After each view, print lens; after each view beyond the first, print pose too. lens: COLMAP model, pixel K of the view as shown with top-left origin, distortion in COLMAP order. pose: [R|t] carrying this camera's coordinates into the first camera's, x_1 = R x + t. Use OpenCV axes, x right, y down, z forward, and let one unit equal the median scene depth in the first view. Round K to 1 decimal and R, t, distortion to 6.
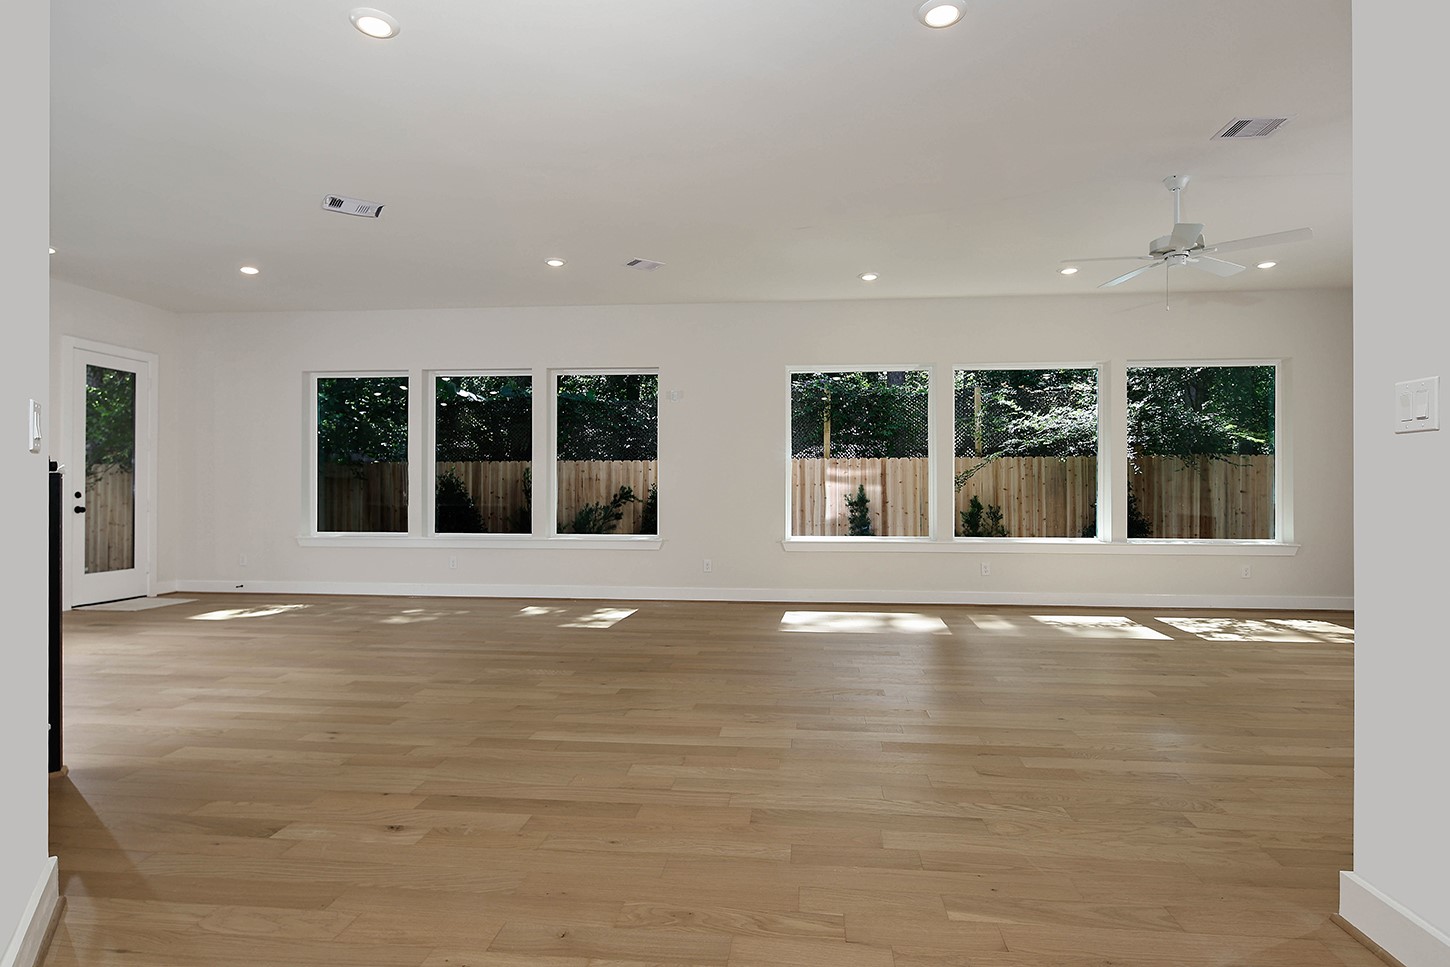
lens RADIAL K [[762.3, 0, 725.0], [0, 762.3, 483.5], [0, 0, 1]] dist [-0.014857, -0.000455]
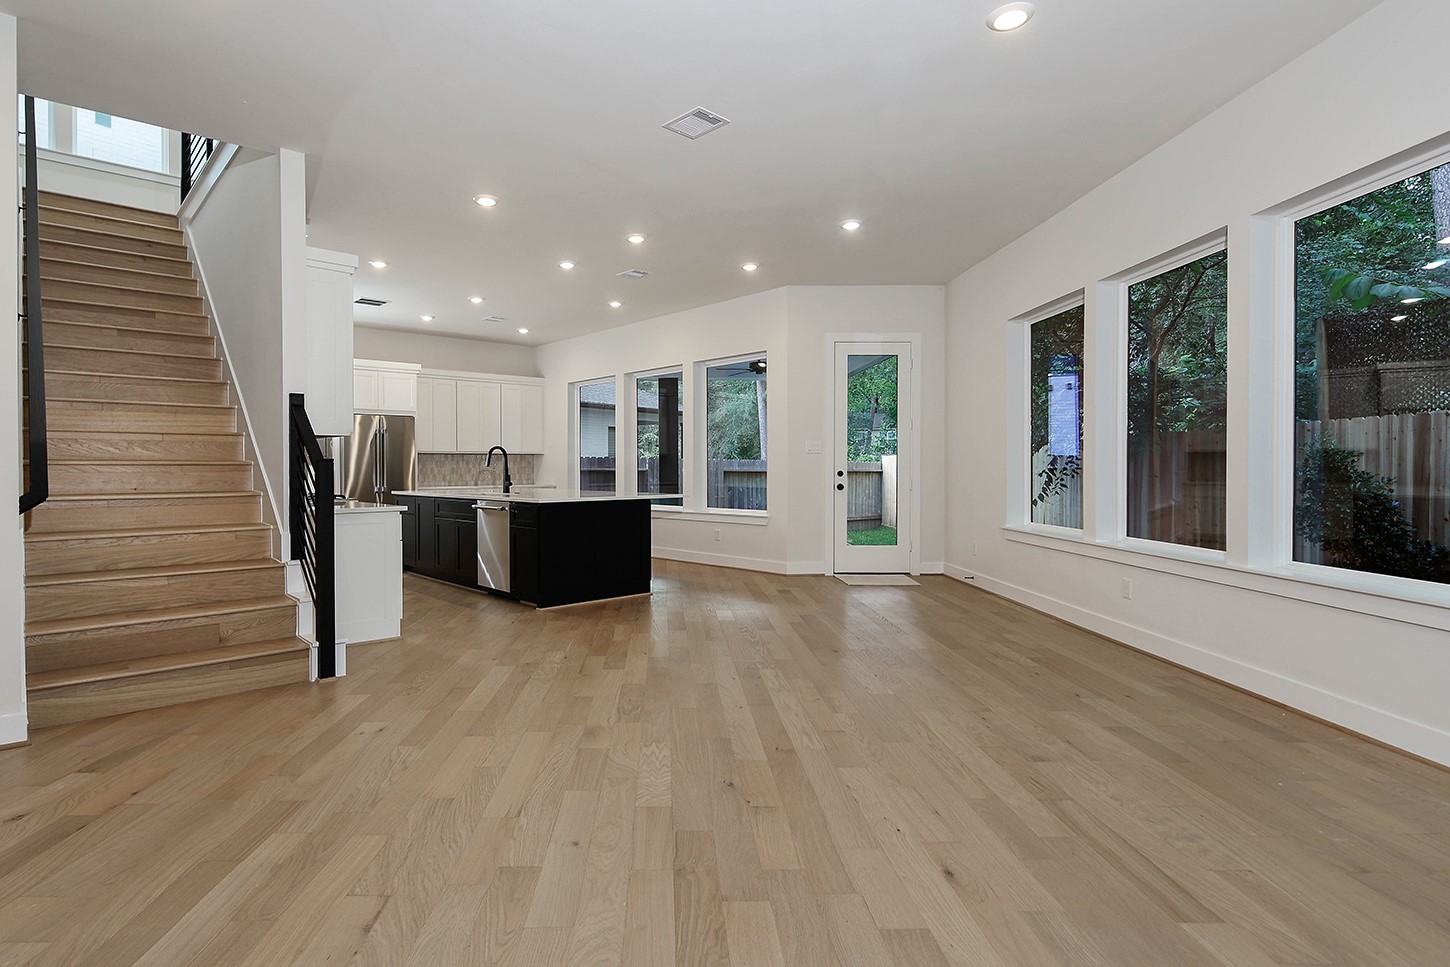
lens RADIAL K [[762.3, 0, 725.0], [0, 762.3, 483.5], [0, 0, 1]] dist [-0.014857, -0.000455]
pose [[0.105891, 0.013517, -0.994286, 0.395138], [0.016106, 0.999753, 0.015306, 0.015871], [0.994247, -0.017635, 0.105647, 1.162604]]
